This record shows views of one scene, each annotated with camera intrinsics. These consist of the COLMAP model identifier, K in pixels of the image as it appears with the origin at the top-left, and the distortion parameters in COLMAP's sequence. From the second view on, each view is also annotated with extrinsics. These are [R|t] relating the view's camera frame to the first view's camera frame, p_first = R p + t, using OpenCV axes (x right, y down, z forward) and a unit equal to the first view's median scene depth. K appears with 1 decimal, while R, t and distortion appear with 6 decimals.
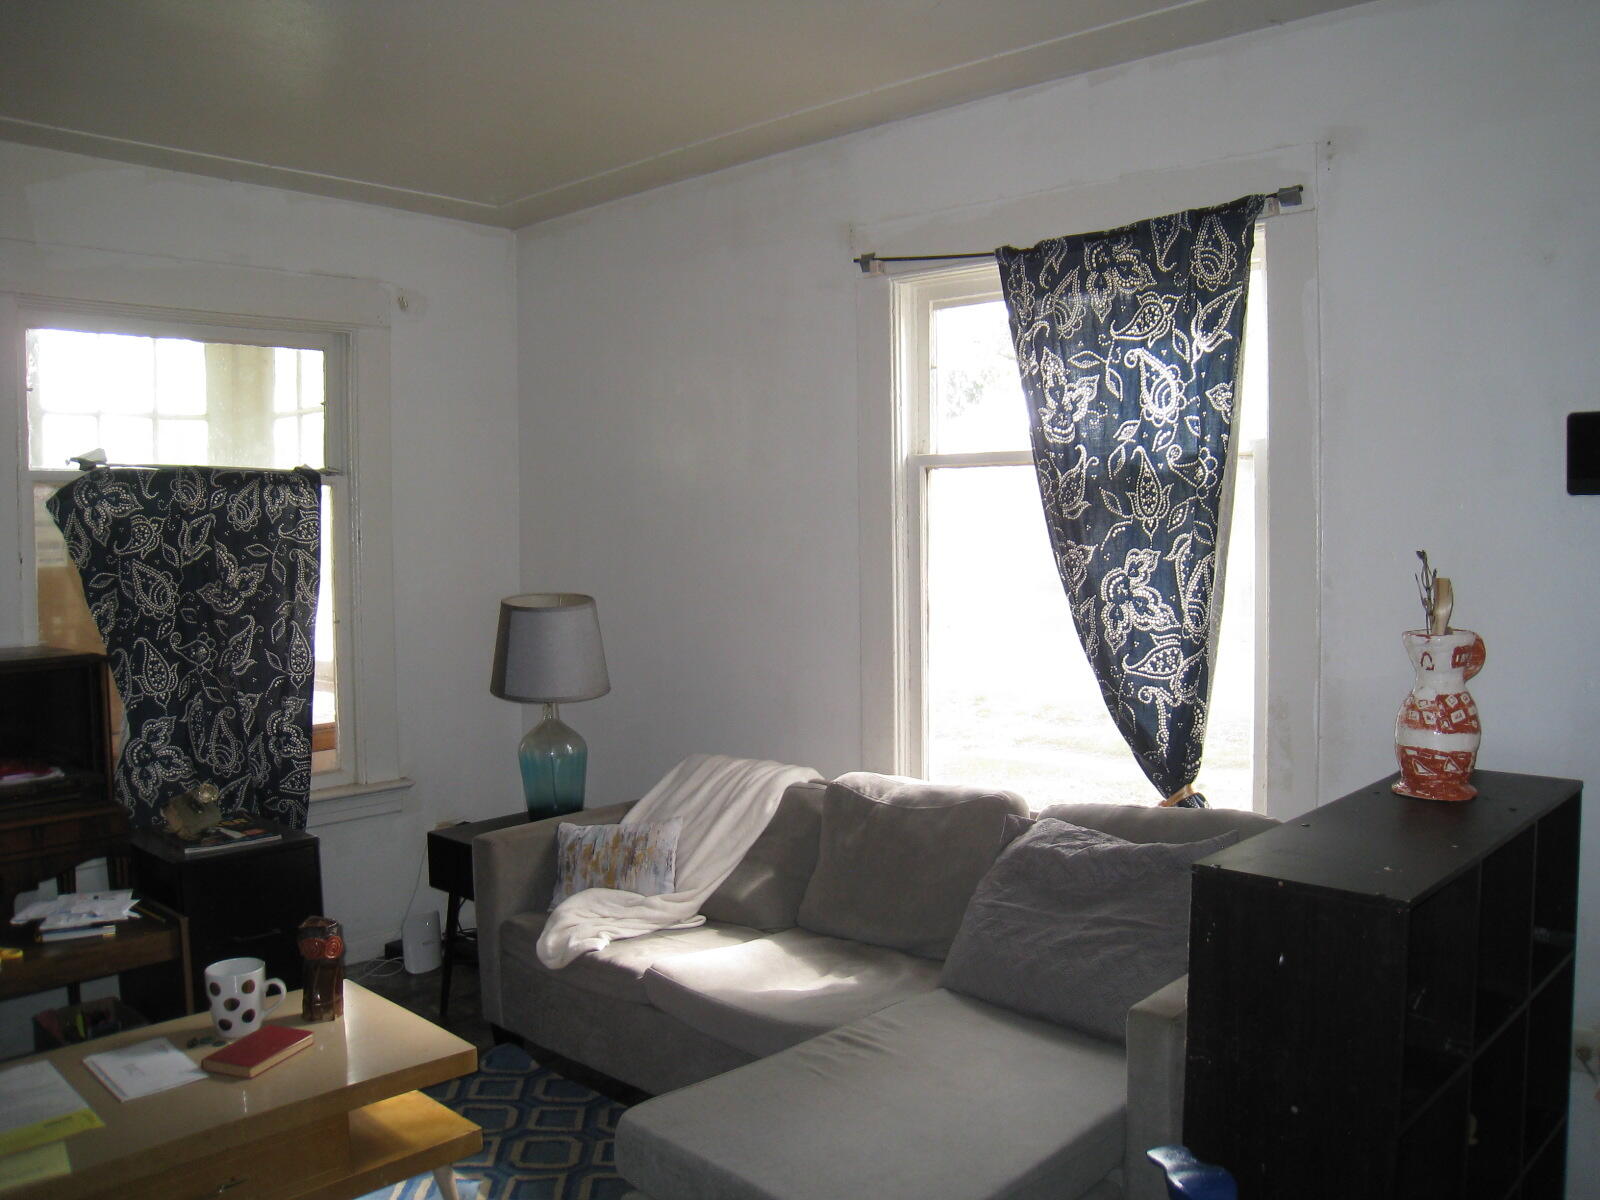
lens RADIAL K [[1351.3, 0, 800.0], [0, 1351.3, 600.0], [0, 0, 1]] dist [-0.011564, -0.003389]
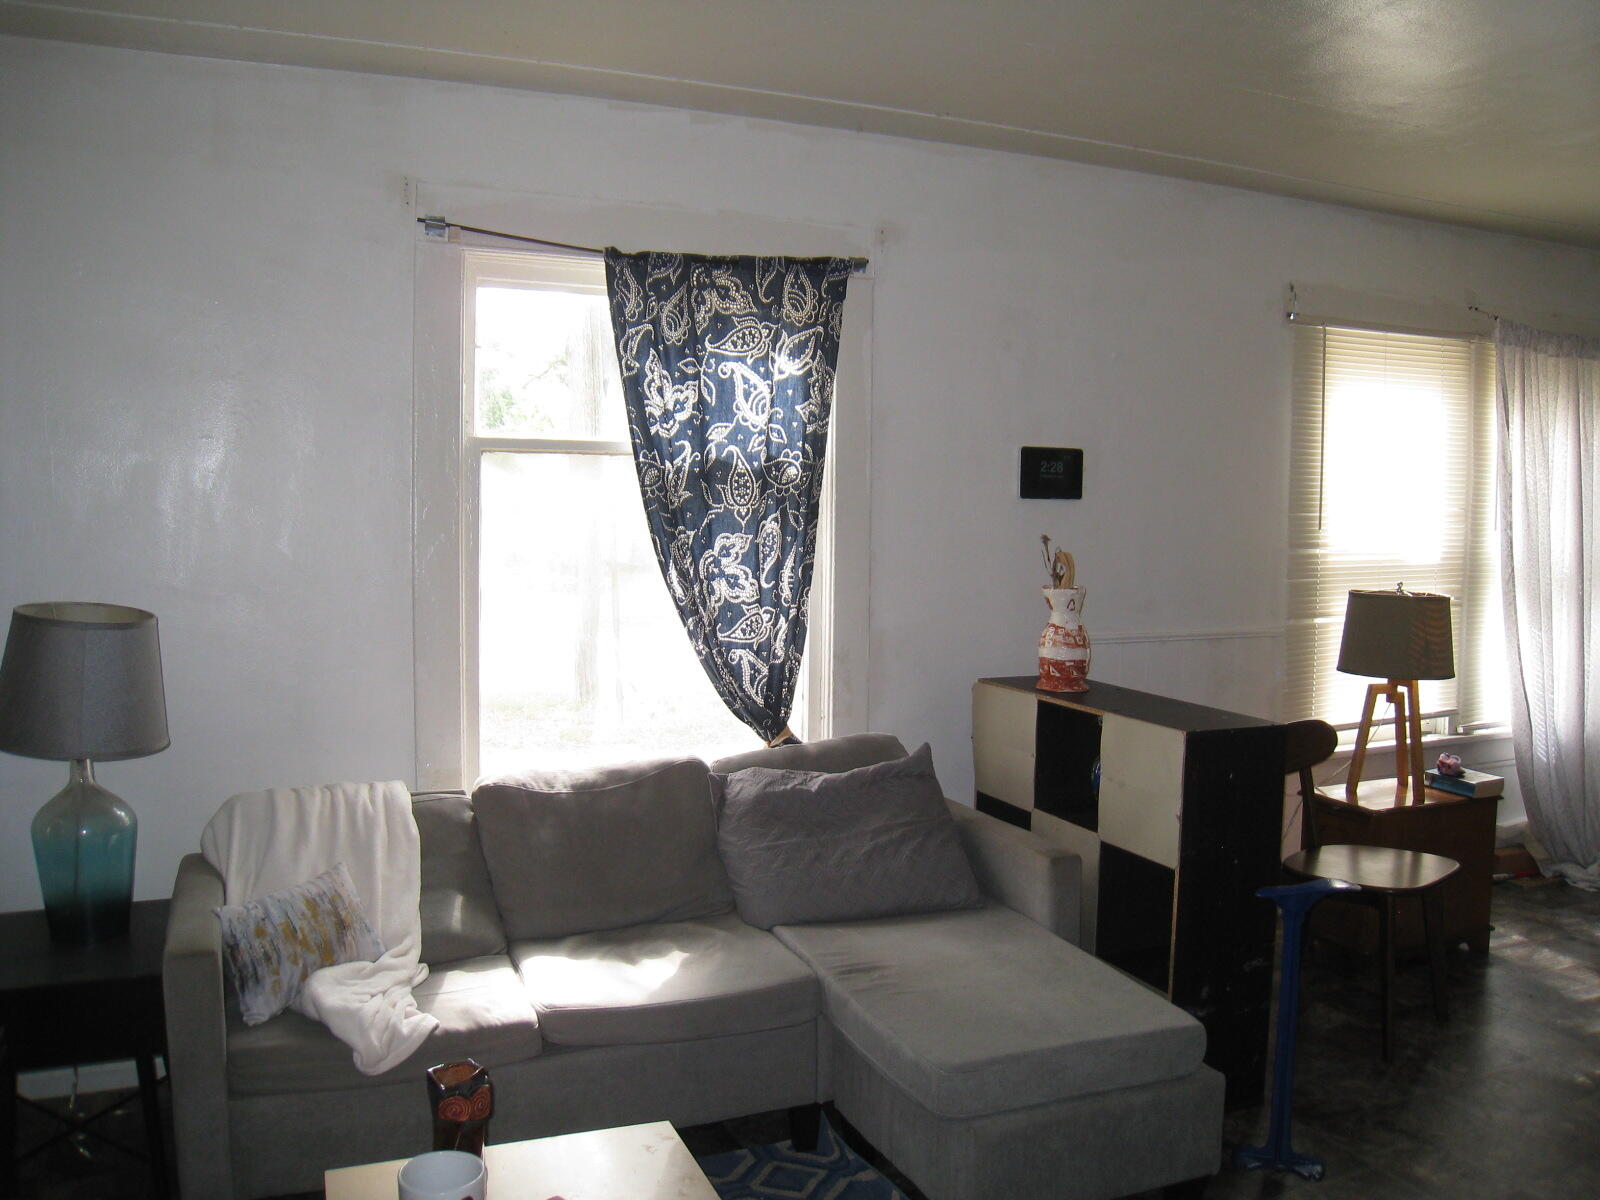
lens RADIAL K [[1351.3, 0, 800.0], [0, 1351.3, 600.0], [0, 0, 1]] dist [-0.011564, -0.003389]
pose [[0.437644, -0.054486, 0.897496, -0.781810], [0.038065, 0.998390, 0.042050, -0.027146], [-0.898342, 0.015760, 0.439014, 0.431459]]
